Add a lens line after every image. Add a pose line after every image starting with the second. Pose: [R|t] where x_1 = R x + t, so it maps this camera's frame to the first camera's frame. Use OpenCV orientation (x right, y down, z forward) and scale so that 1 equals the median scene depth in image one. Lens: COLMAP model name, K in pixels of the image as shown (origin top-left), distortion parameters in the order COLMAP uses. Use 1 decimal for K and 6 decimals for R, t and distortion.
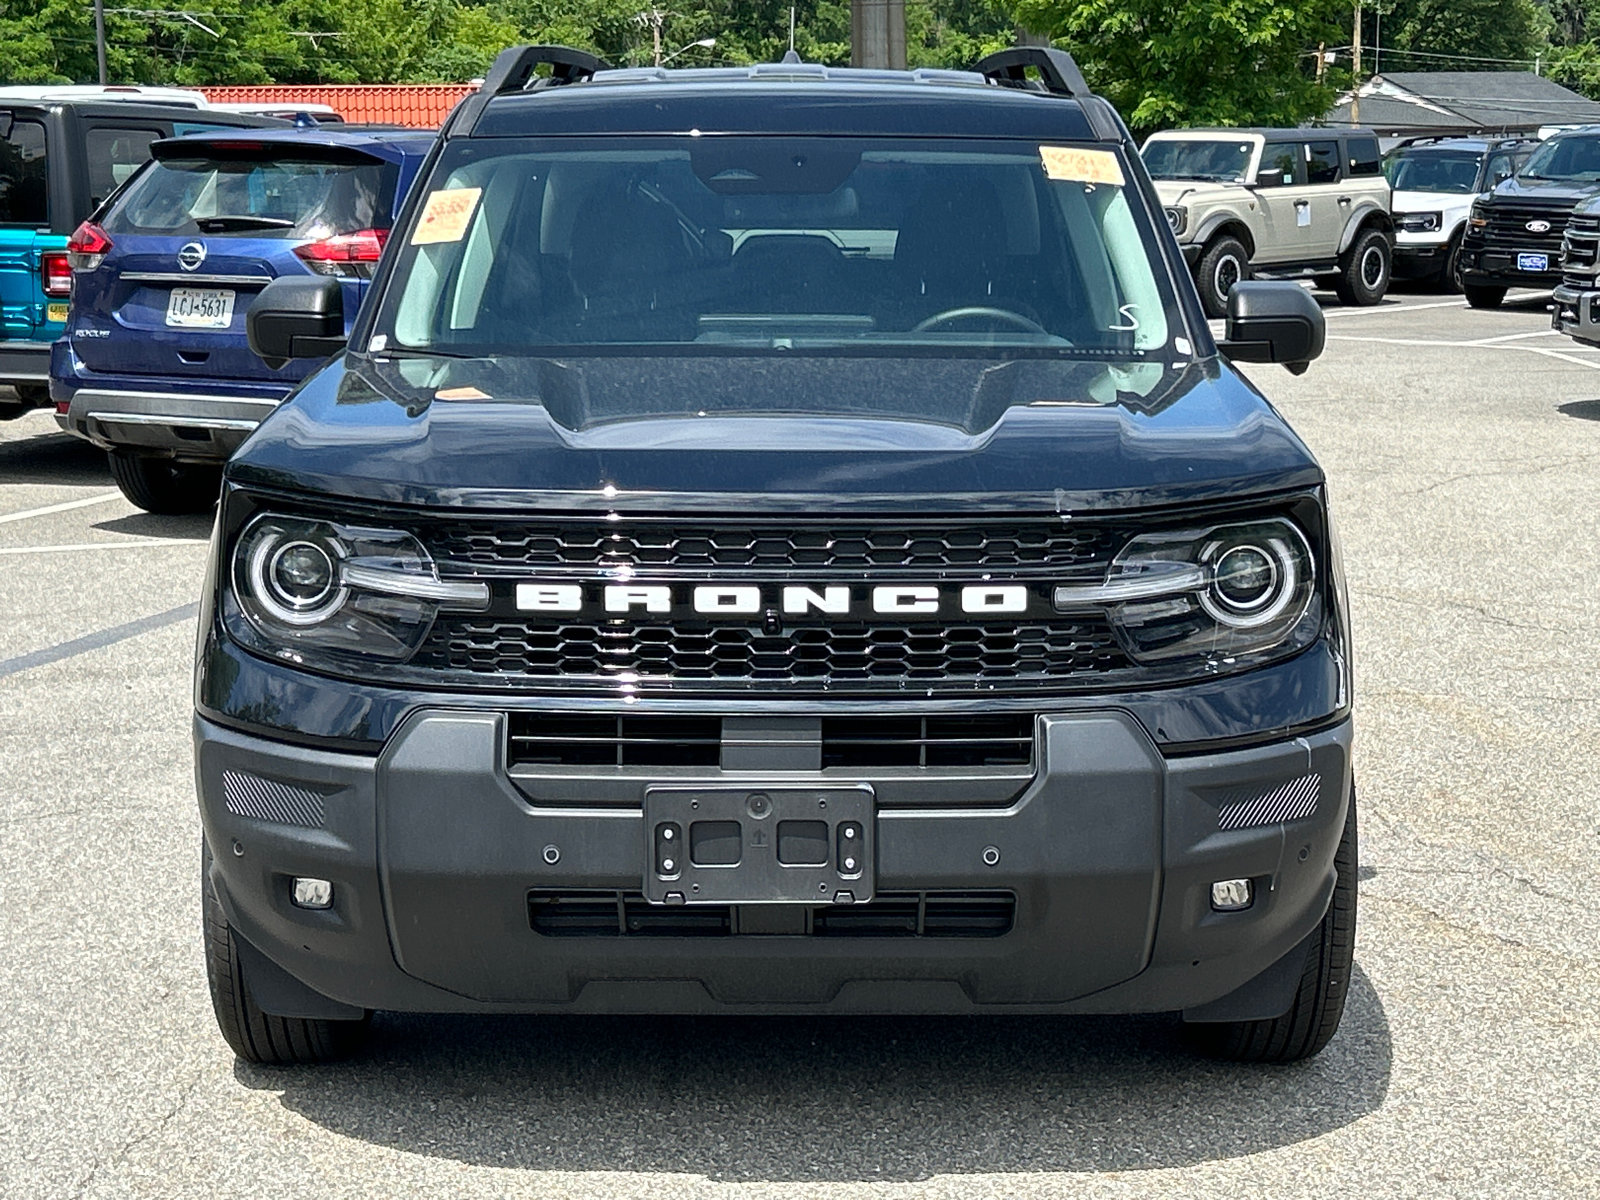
lens RADIAL K [[2492.3, 0, 820.1], [0, 2492.3, 604.8], [0, 0, 1]] dist [0.254188, -0.673269]
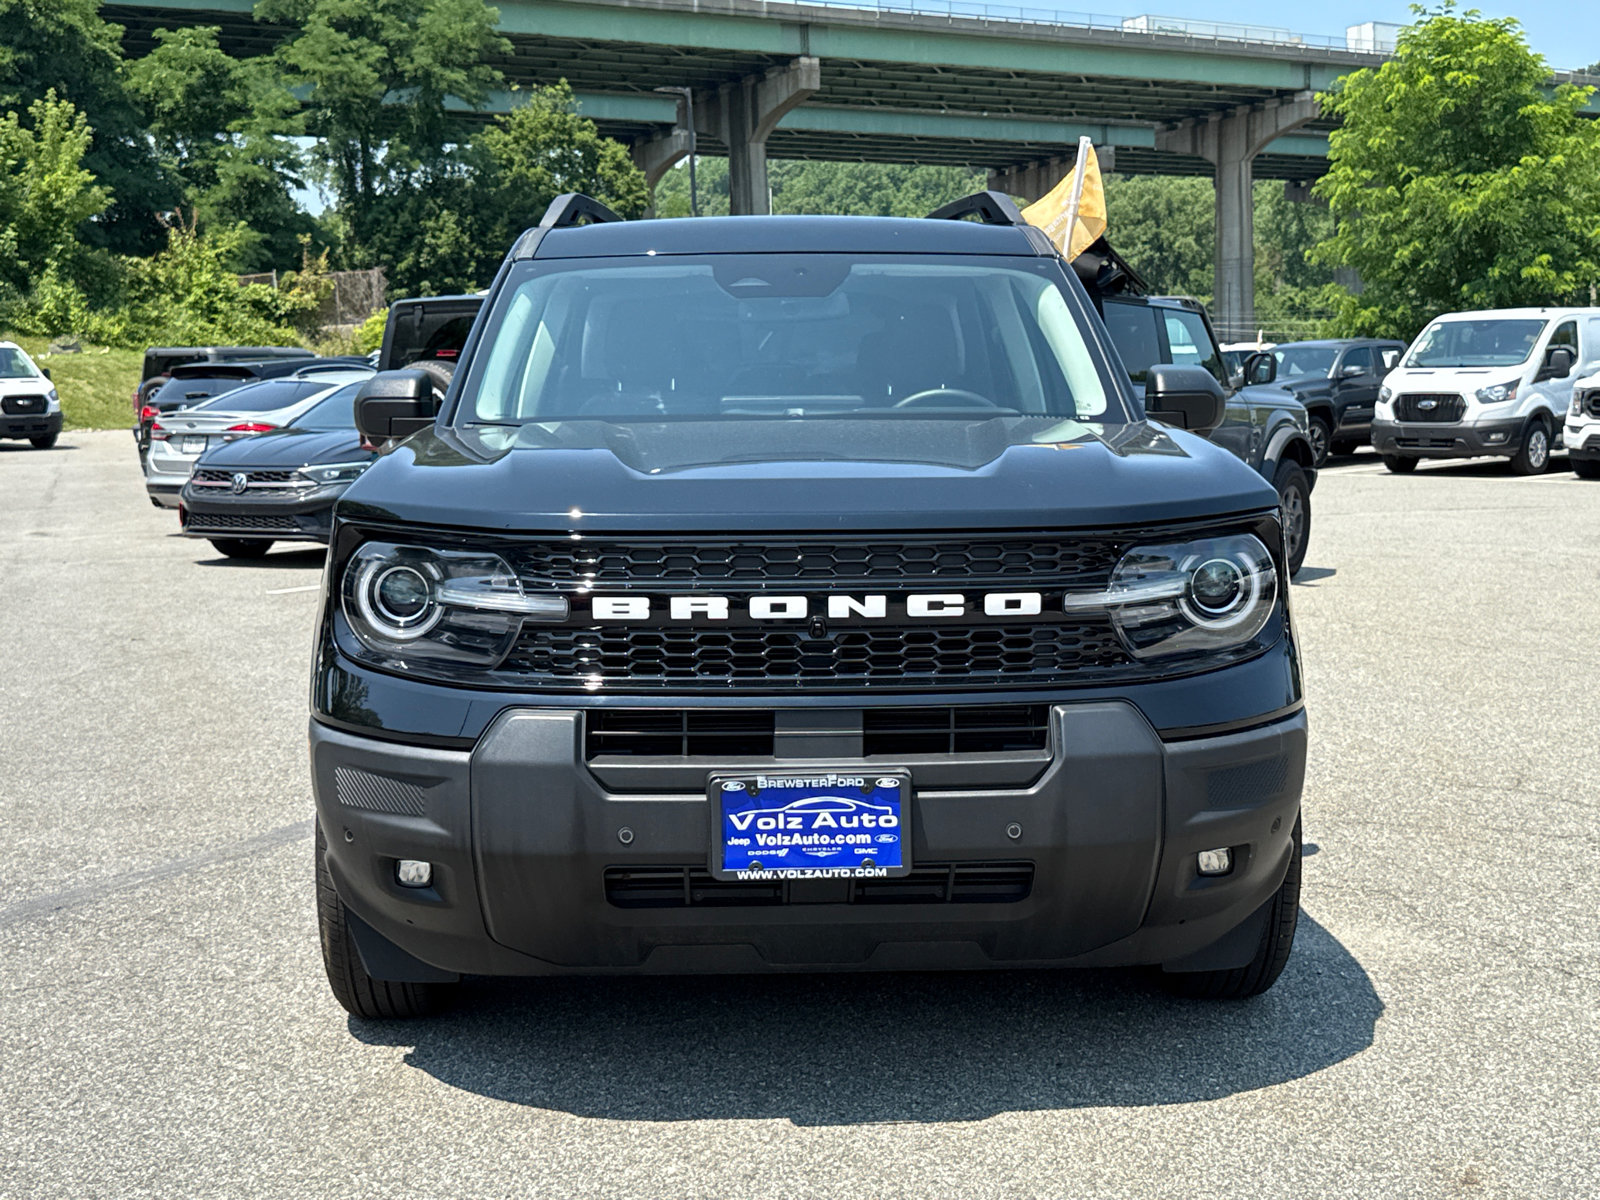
lens RADIAL K [[1756.1, 0, 800.0], [0, 1756.1, 600.0], [0, 0, 1]] dist [0.163447, -0.362979]
pose [[0.999622, -0.013637, 0.023859, -0.045737], [0.014468, 0.999283, -0.034995, 0.022244], [-0.023365, 0.035327, 0.999103, 0.197532]]
